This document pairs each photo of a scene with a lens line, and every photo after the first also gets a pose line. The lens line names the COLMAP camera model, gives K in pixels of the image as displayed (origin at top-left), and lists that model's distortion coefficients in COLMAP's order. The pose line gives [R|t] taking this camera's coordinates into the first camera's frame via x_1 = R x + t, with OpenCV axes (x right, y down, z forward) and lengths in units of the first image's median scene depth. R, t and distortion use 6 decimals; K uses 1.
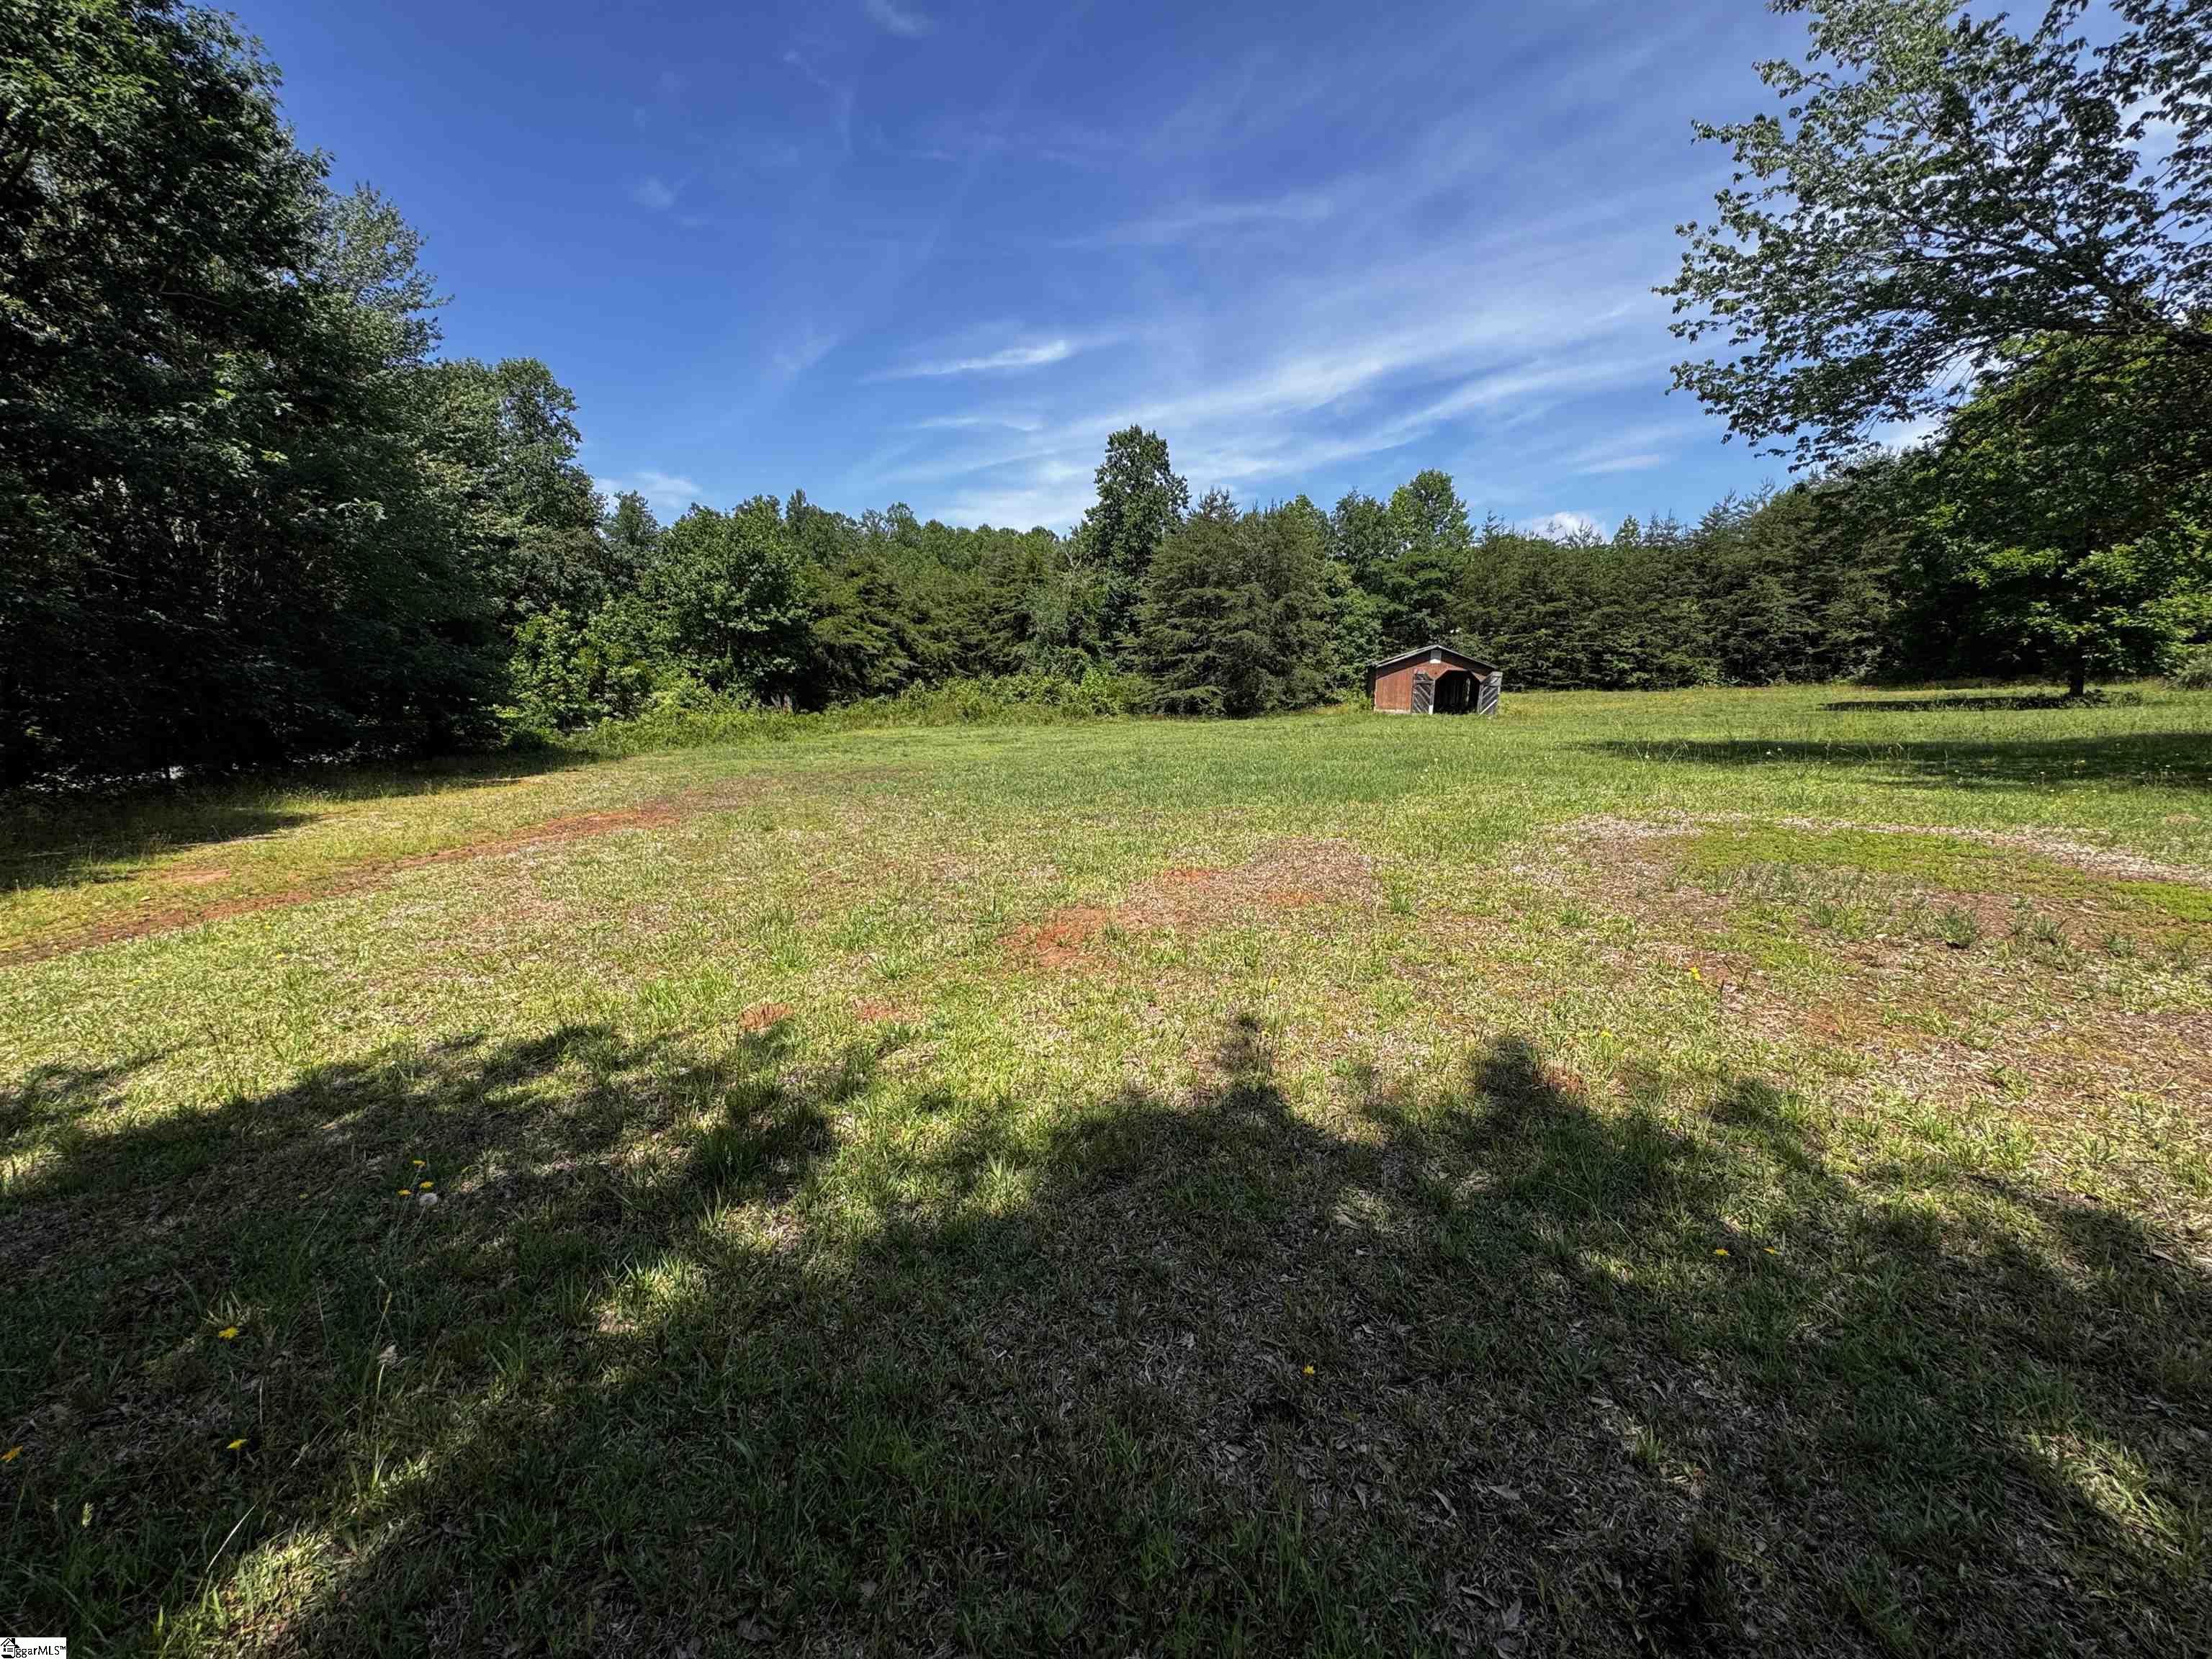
lens RADIAL K [[903.4, 0, 1106.0], [0, 903.4, 829.5], [0, 0, 1]] dist [-0.013898, 0.000212]
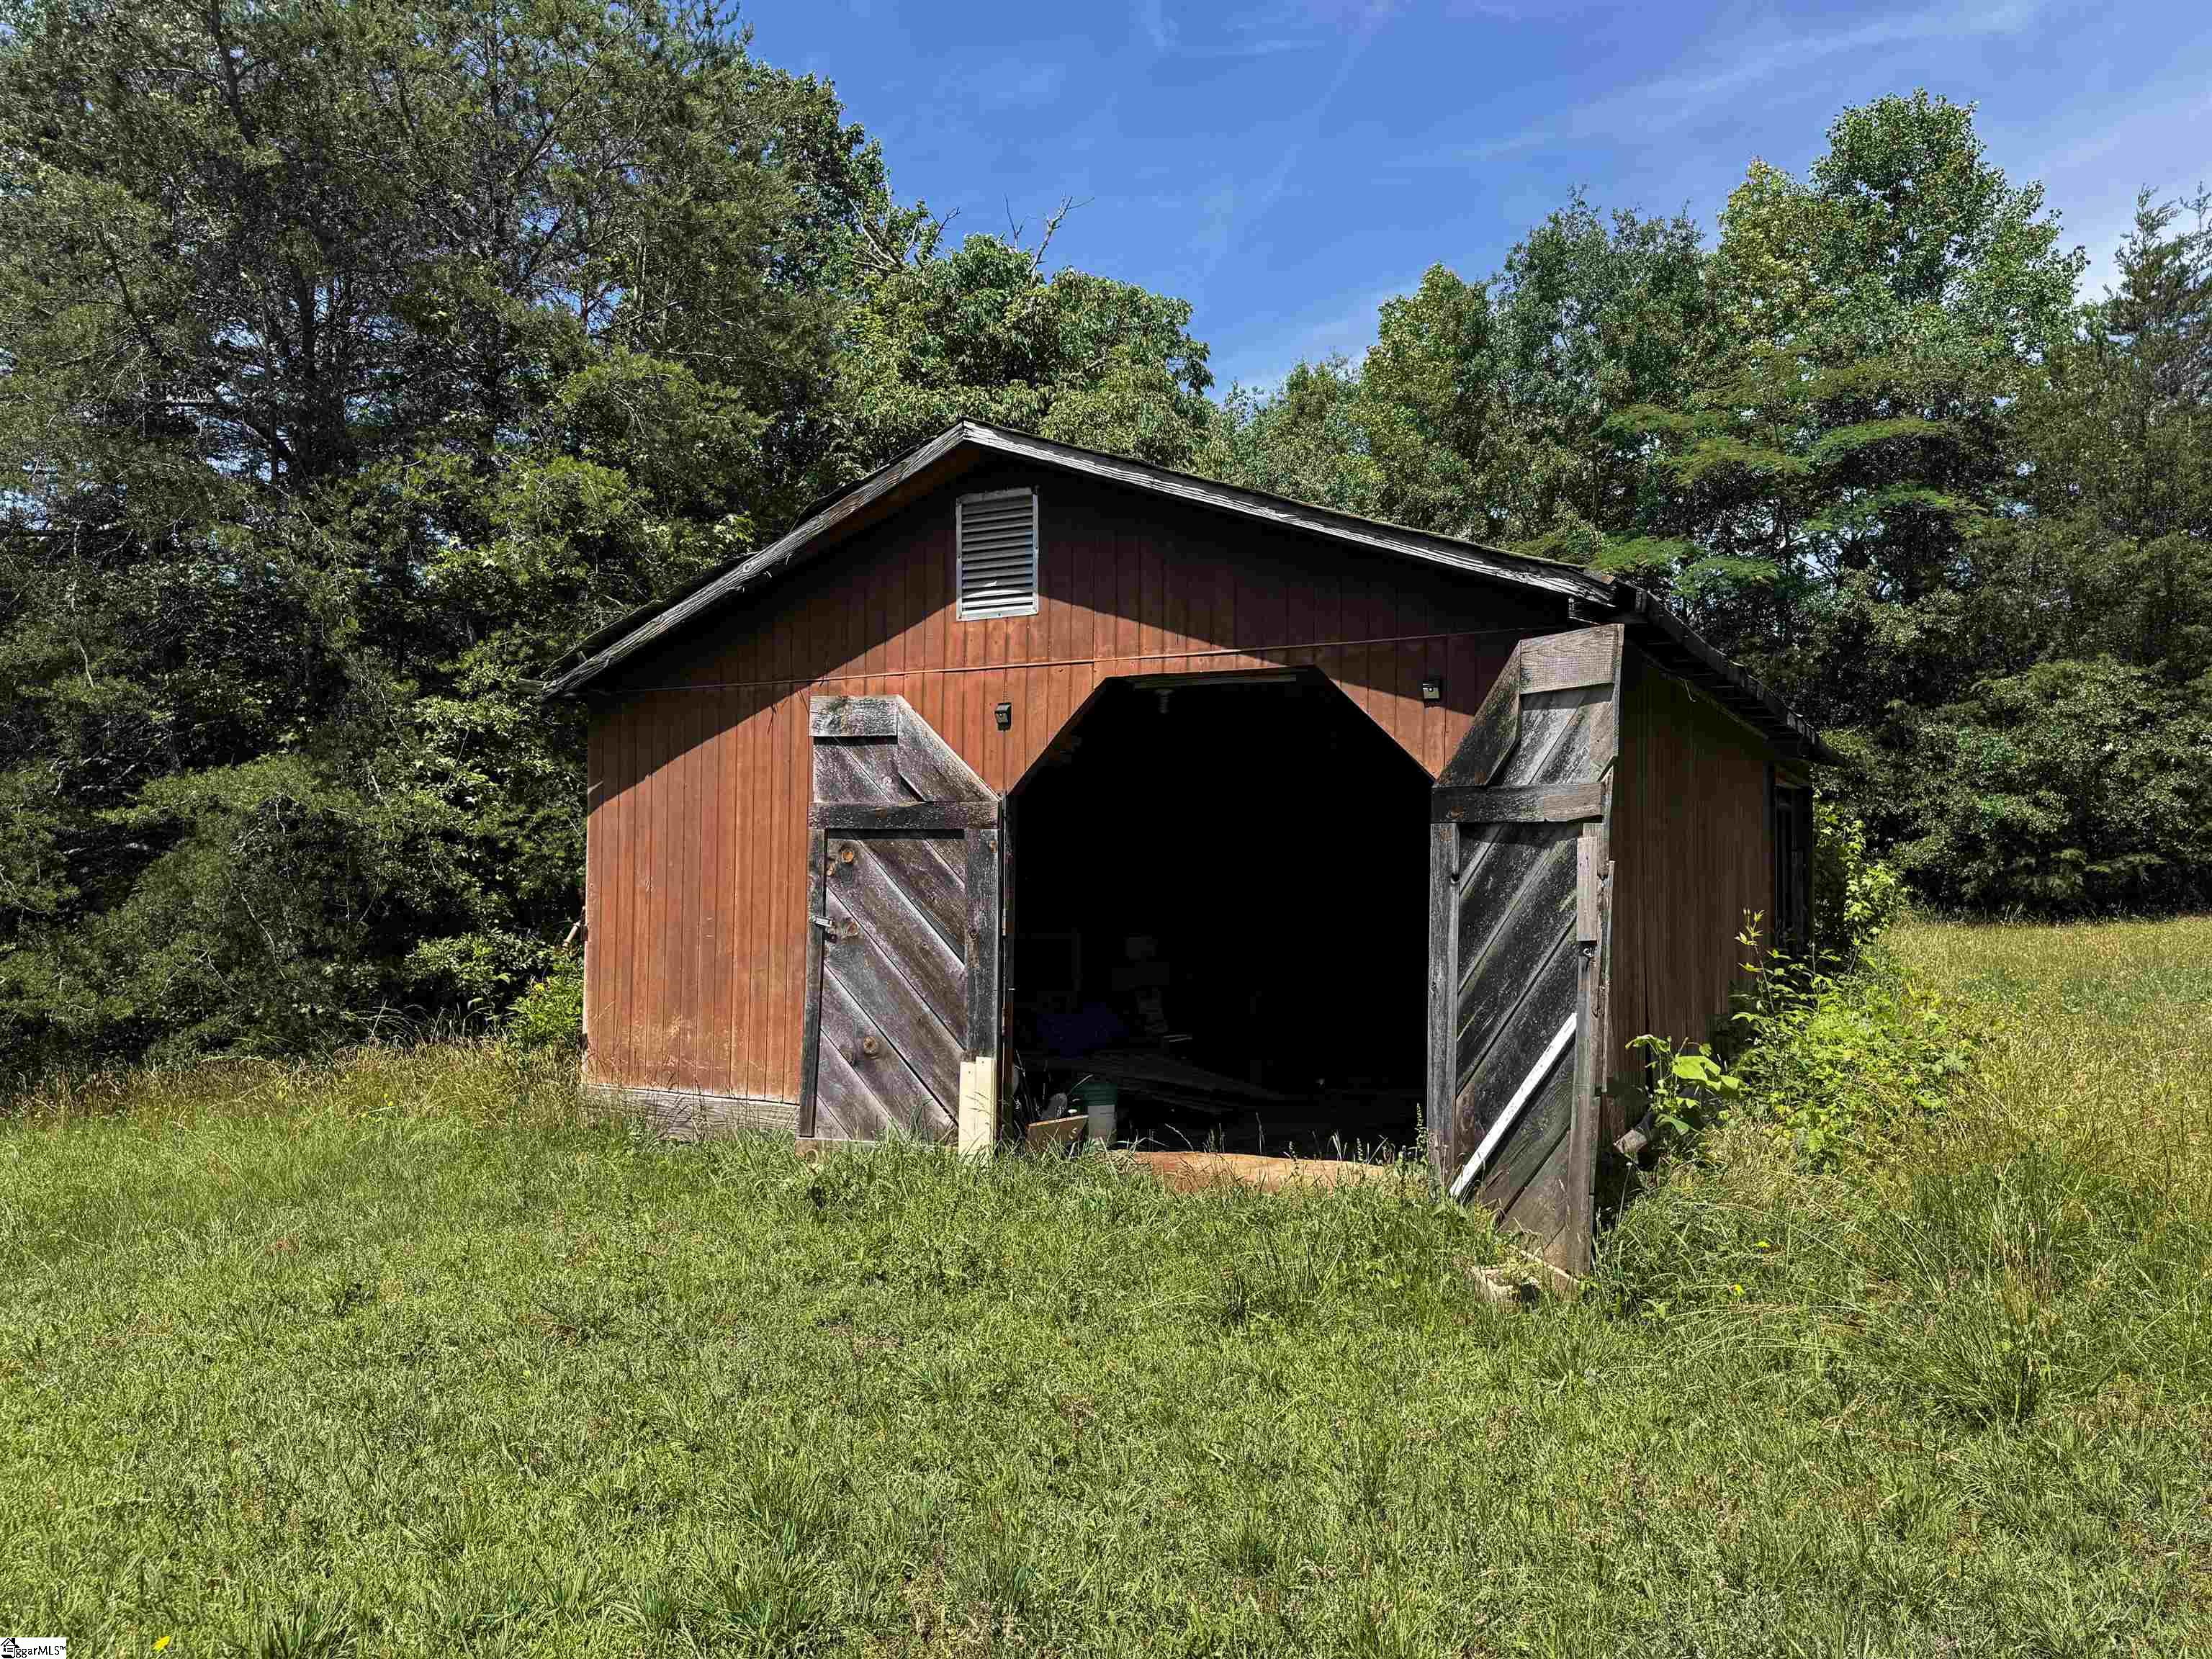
lens RADIAL K [[1559.2, 0, 1098.9], [0, 1559.2, 829.0], [0, 0, 1]] dist [-0.010321, -0.018422]
pose [[0.948857, -0.022190, -0.314925, 0.290968], [-0.042973, 0.979165, -0.198467, -0.086358], [0.312768, 0.201850, 0.928134, 0.569682]]
